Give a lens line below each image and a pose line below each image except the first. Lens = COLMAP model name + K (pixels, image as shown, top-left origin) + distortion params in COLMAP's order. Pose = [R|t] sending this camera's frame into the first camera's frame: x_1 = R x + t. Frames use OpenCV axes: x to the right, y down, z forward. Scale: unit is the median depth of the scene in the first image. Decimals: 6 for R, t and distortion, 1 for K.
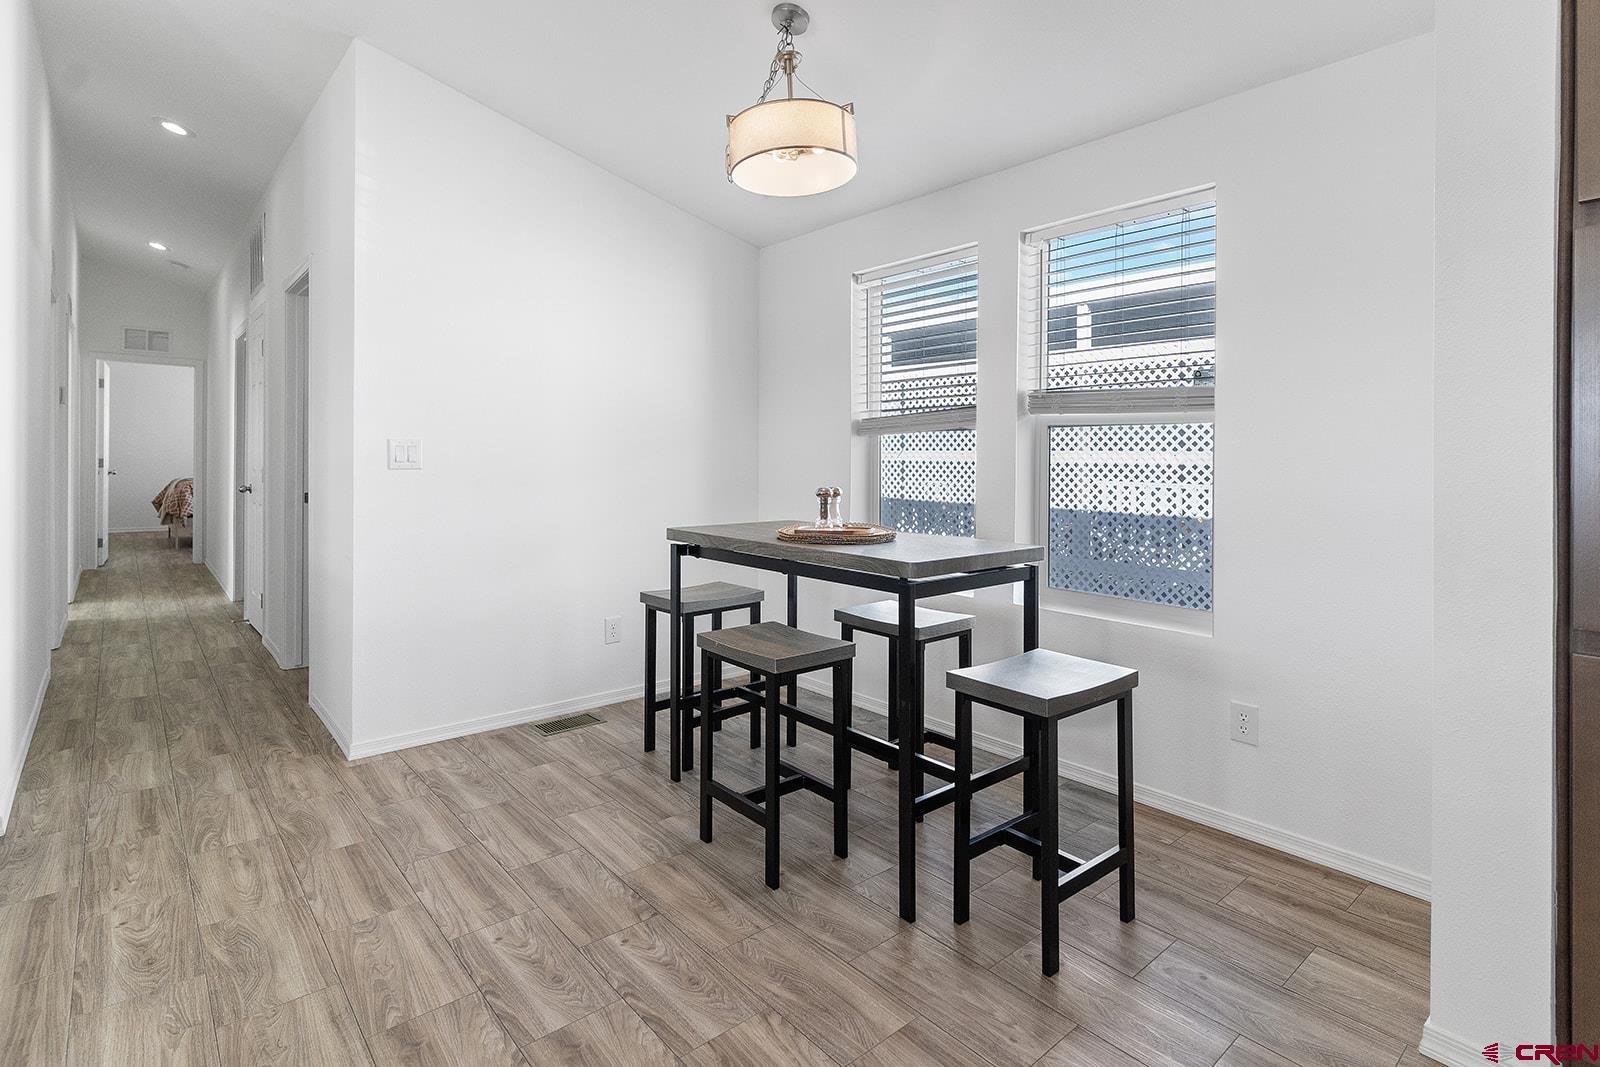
lens RADIAL K [[798.6, 0, 800.6], [0, 798.6, 454.5], [0, 0, 1]] dist [0.000912, 0.000351]
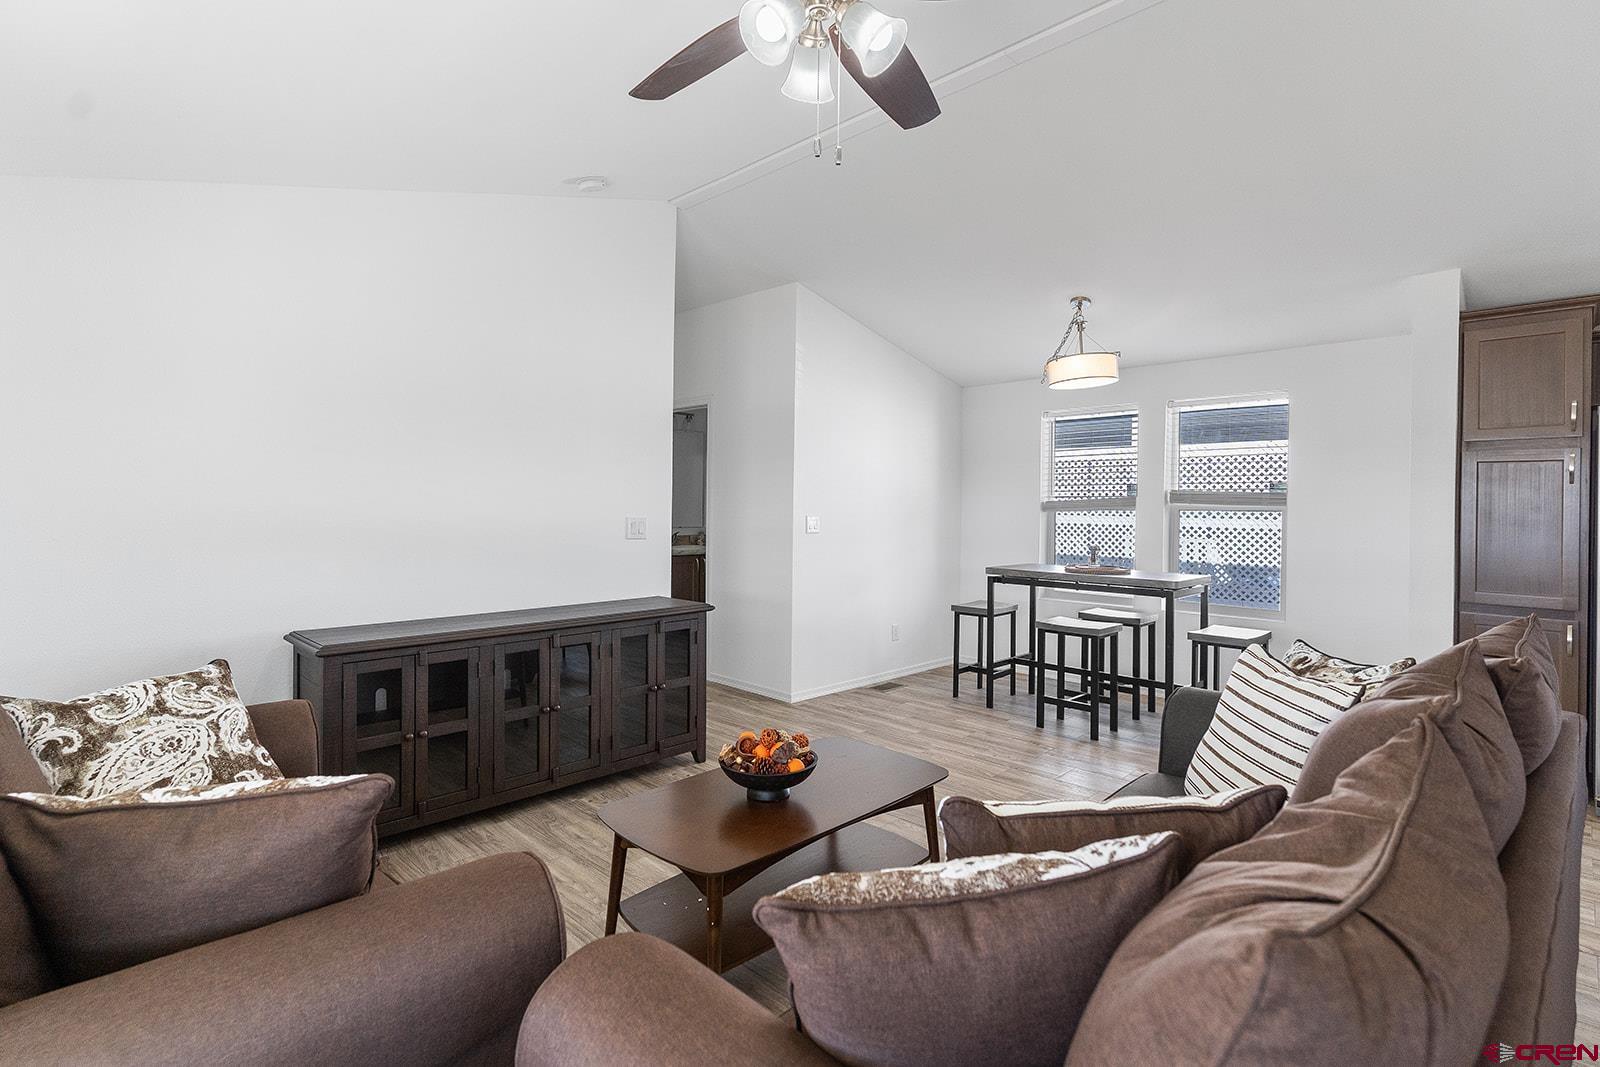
lens RADIAL K [[781.7, 0, 799.1], [0, 781.7, 503.7], [0, 0, 1]] dist [0.000952, 0.000006]
pose [[0.996932, 0.005080, 0.078102, -0.675770], [-0.005043, 0.999987, -0.000665, -0.044429], [-0.078104, 0.000269, 0.996945, -0.670994]]
